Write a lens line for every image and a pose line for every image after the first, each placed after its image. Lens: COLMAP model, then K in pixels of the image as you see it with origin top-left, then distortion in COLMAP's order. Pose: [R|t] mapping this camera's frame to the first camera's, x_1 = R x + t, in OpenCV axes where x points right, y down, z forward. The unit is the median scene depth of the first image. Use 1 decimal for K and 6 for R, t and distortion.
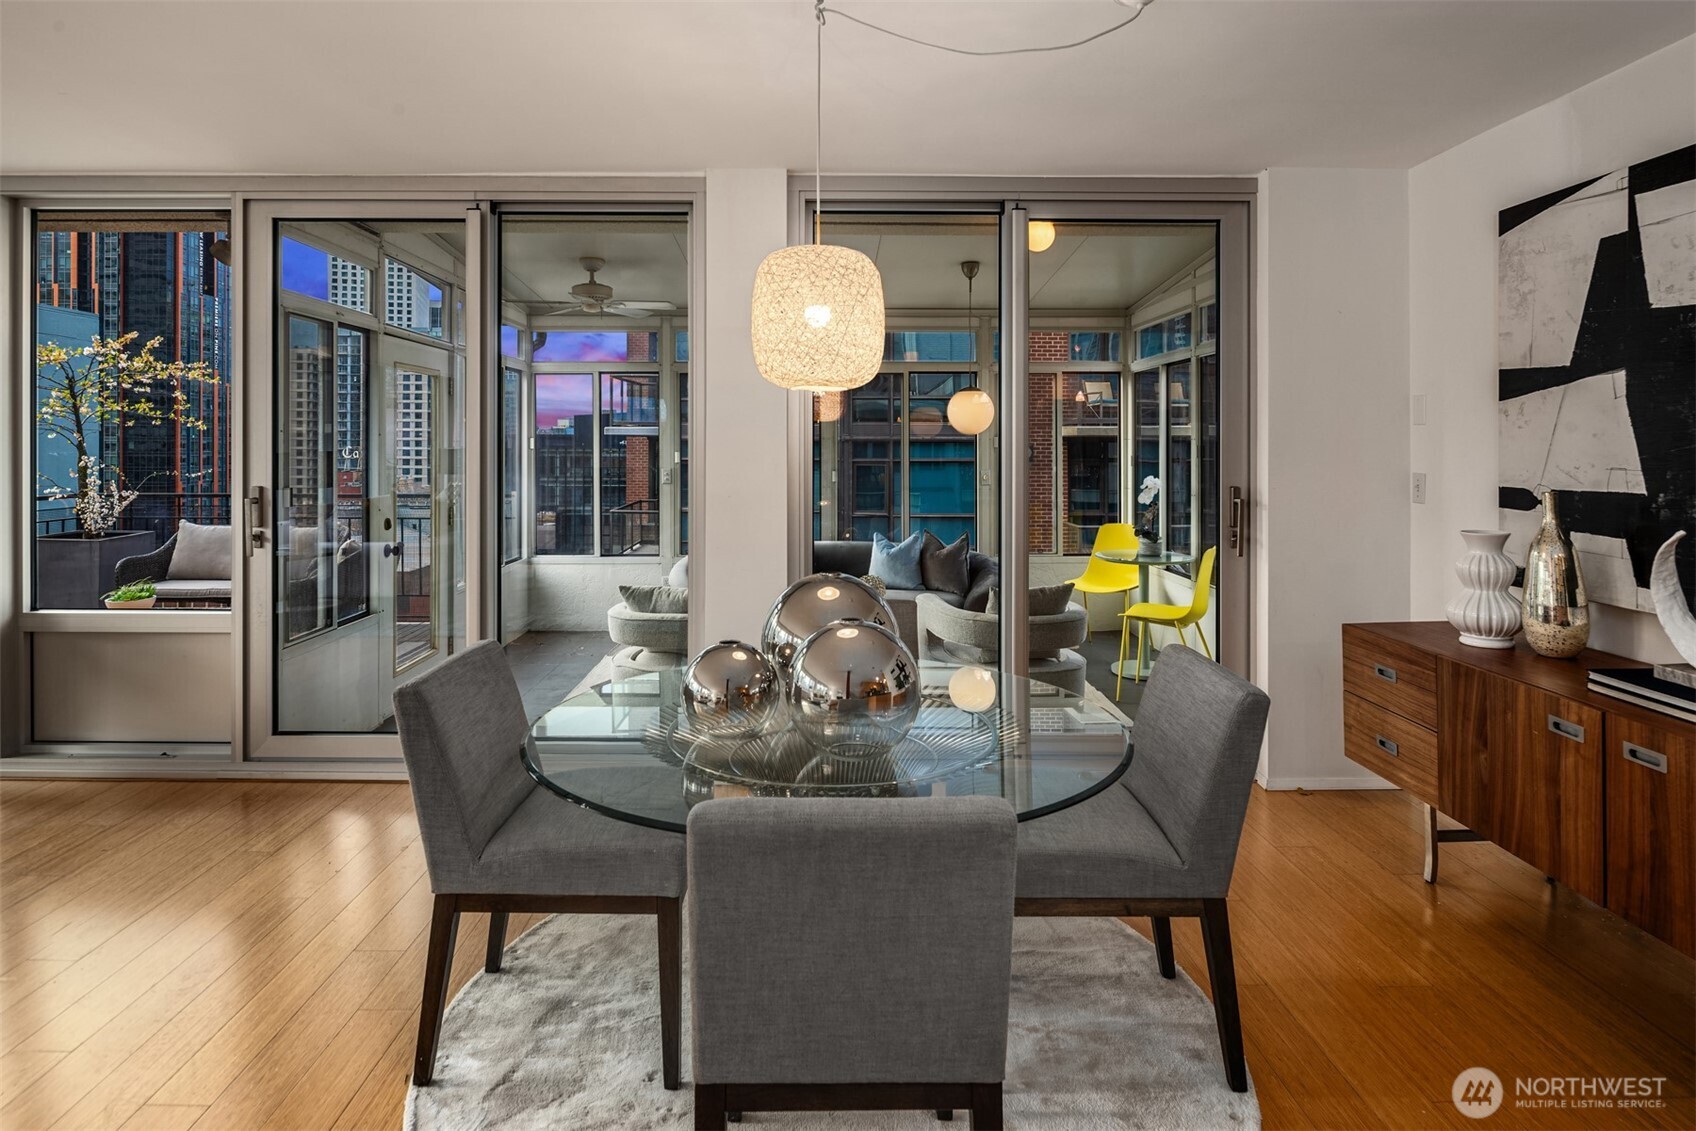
lens RADIAL K [[922.8, 0, 834.4], [0, 922.8, 432.7], [0, 0, 1]] dist [0.002738, -0.007860]
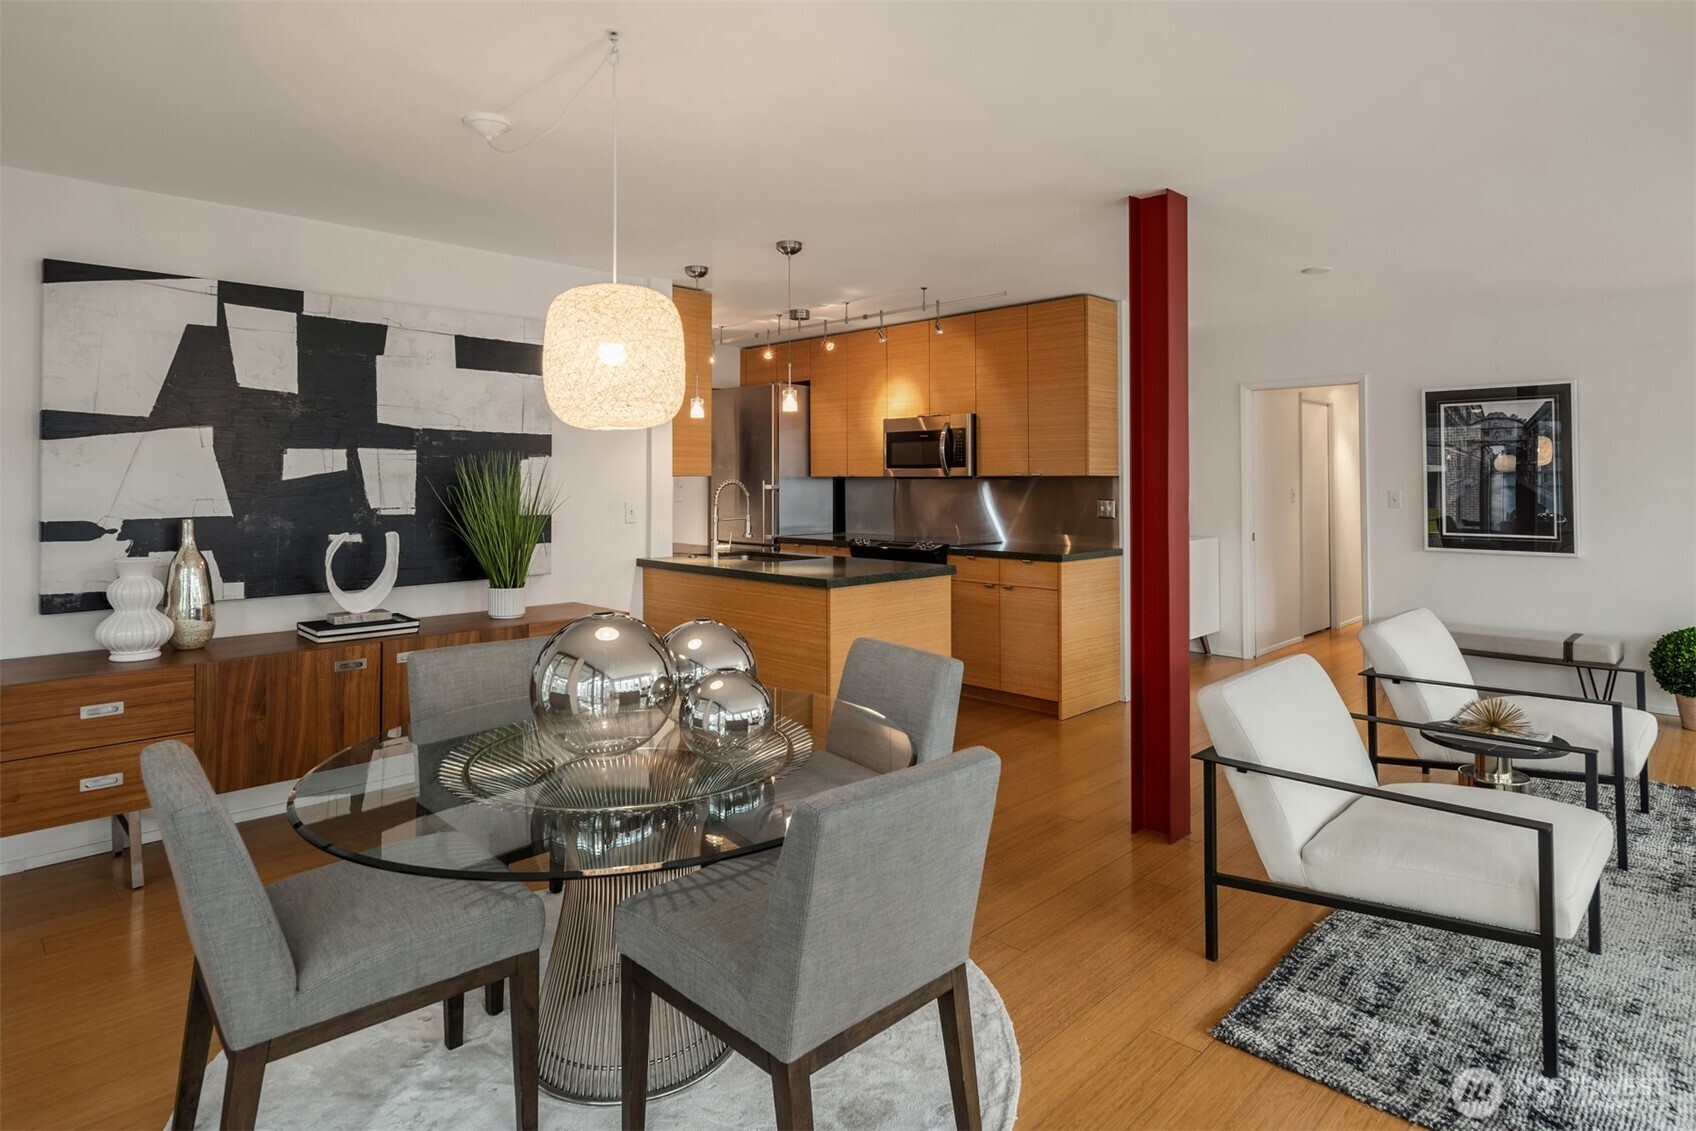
lens RADIAL K [[922.8, 0, 871.7], [0, 922.8, 466.3], [0, 0, 1]] dist [0.002738, -0.007860]
pose [[-0.696026, 0.008832, 0.717962, -0.763017], [-0.010070, 0.999706, -0.022060, 0.009826], [-0.717946, -0.022584, -0.695733, 1.189755]]
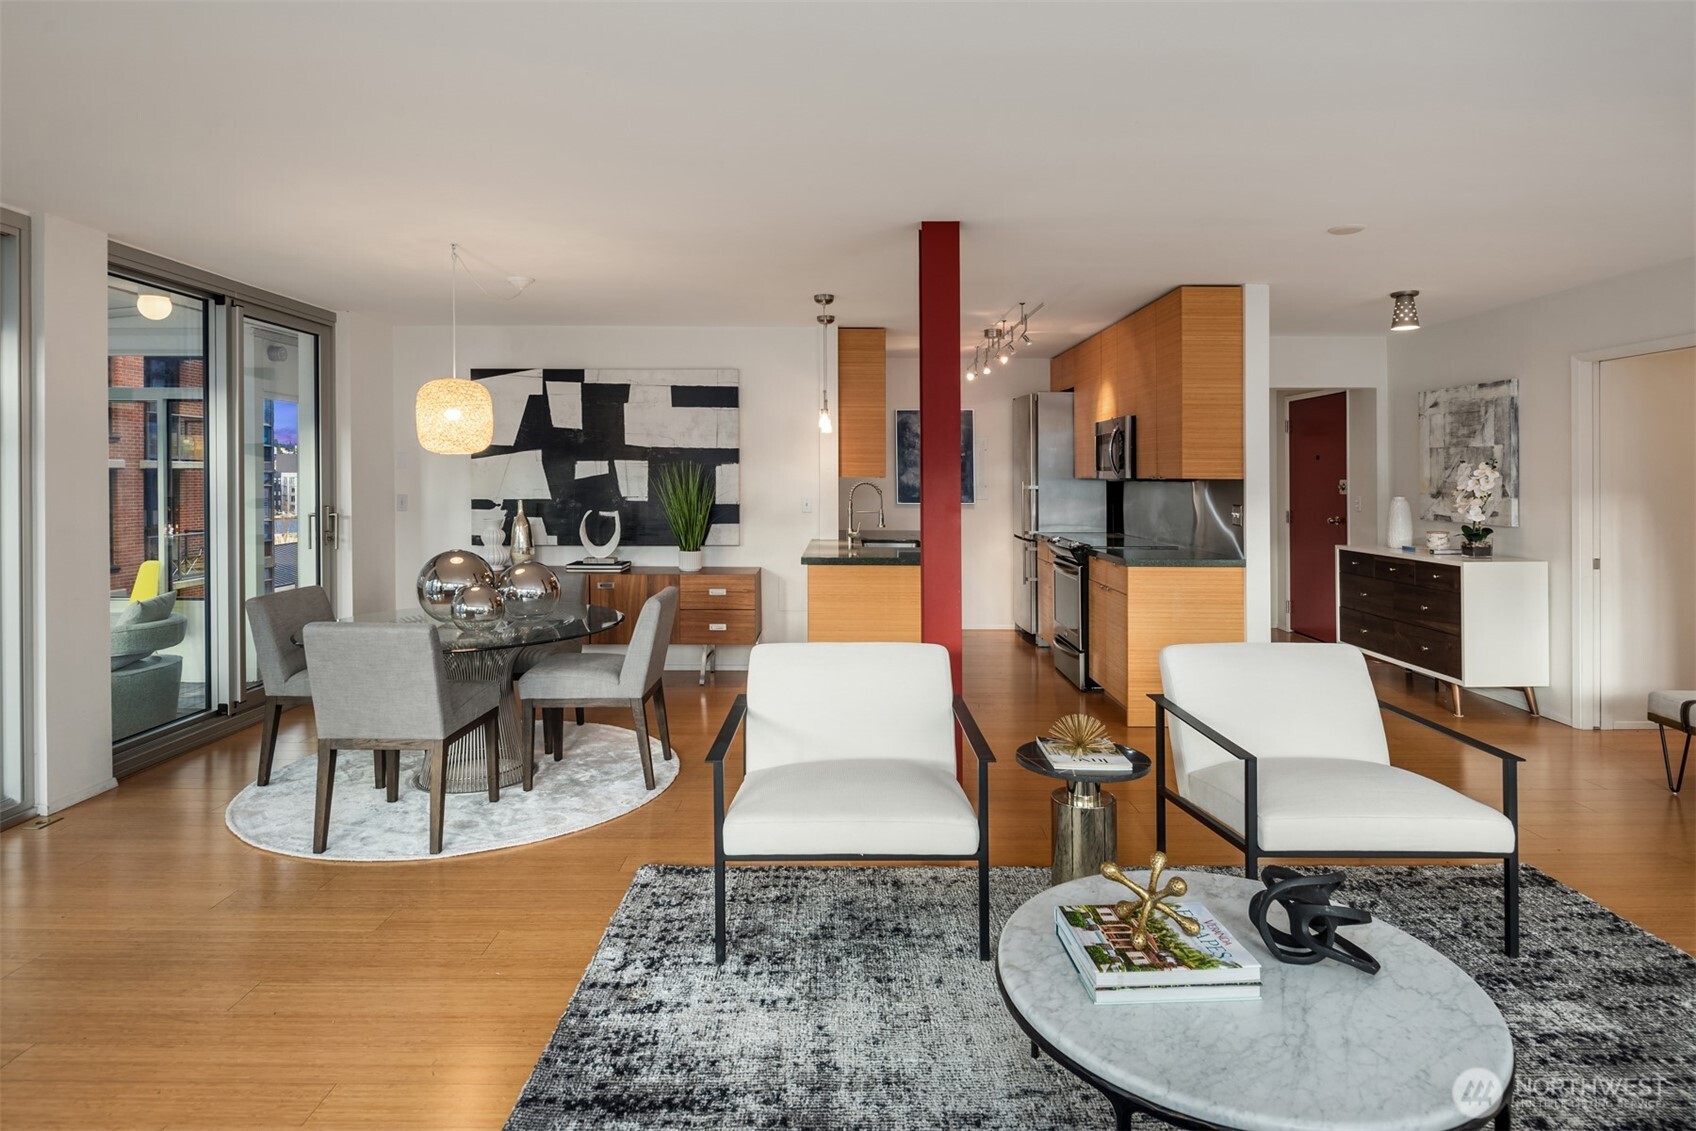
lens RADIAL K [[922.8, 0, 842.9], [0, 922.8, 470.5], [0, 0, 1]] dist [0.002738, -0.007860]
pose [[0.018104, 0.005271, 0.999822, -1.548586], [-0.017207, 0.999840, -0.004959, -0.013676], [-0.999688, -0.017114, 0.018192, 0.130473]]
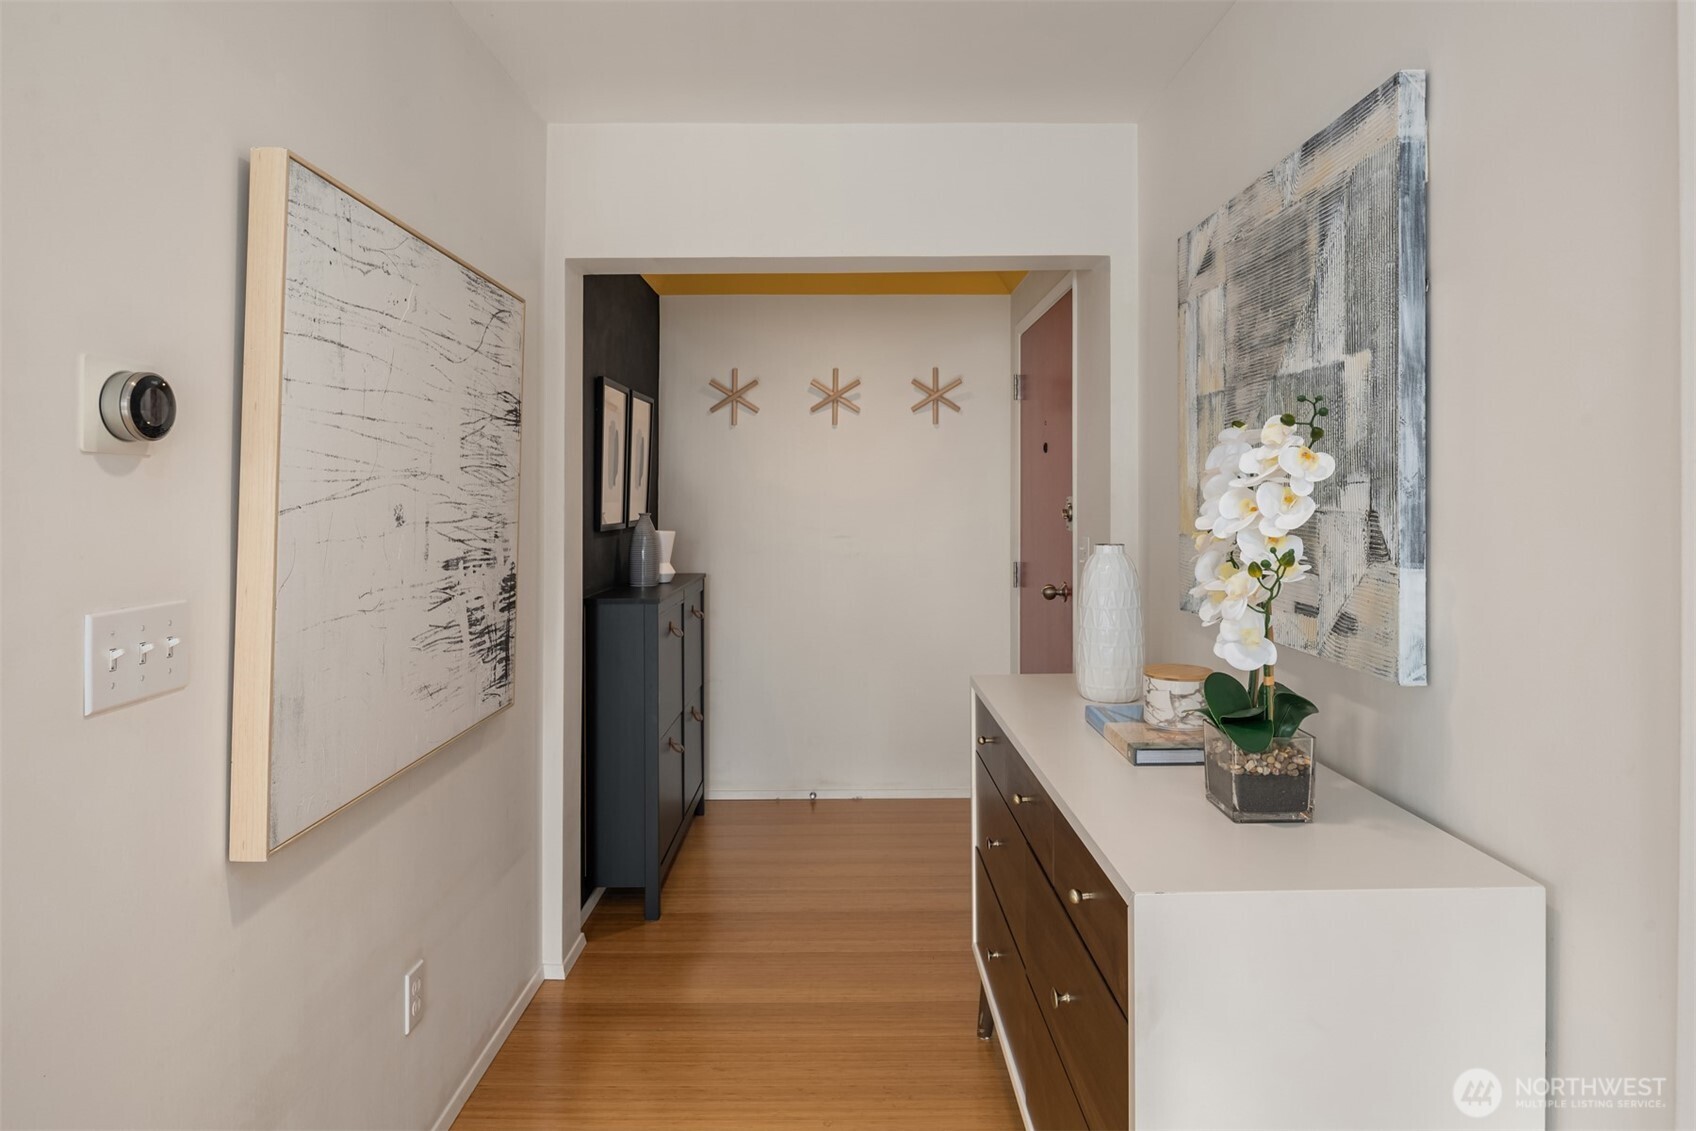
lens RADIAL K [[922.8, 0, 858.6], [0, 922.8, 511.5], [0, 0, 1]] dist [0.002738, -0.007860]
pose [[0.002828, -0.015610, 0.999874, 0.010262], [-0.011767, 0.999808, 0.015643, -0.021107], [-0.999927, -0.011809, 0.002644, -1.013371]]
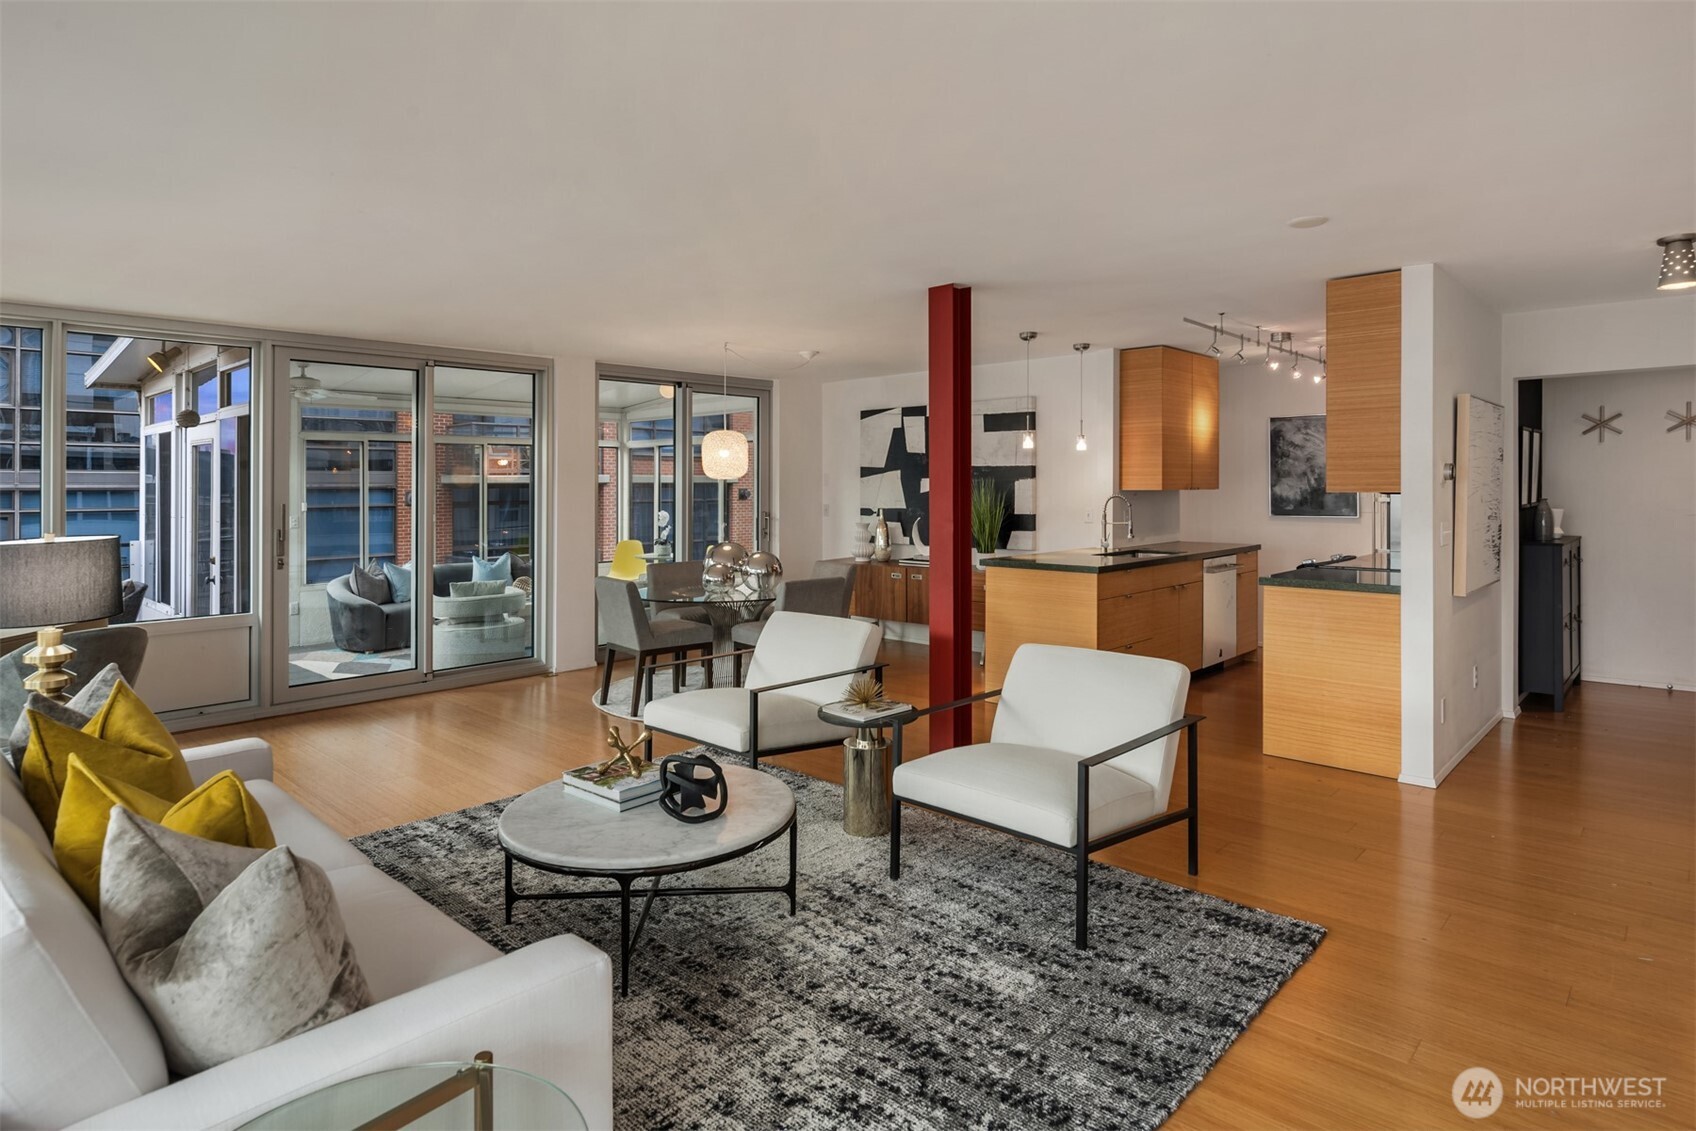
lens RADIAL K [[922.8, 0, 856.7], [0, 922.8, 485.8], [0, 0, 1]] dist [0.002738, -0.007860]
pose [[0.697398, -0.007087, 0.716649, -1.478913], [-0.002118, 0.999926, 0.011950, -0.049371], [-0.716681, -0.009852, 0.697332, -1.081508]]
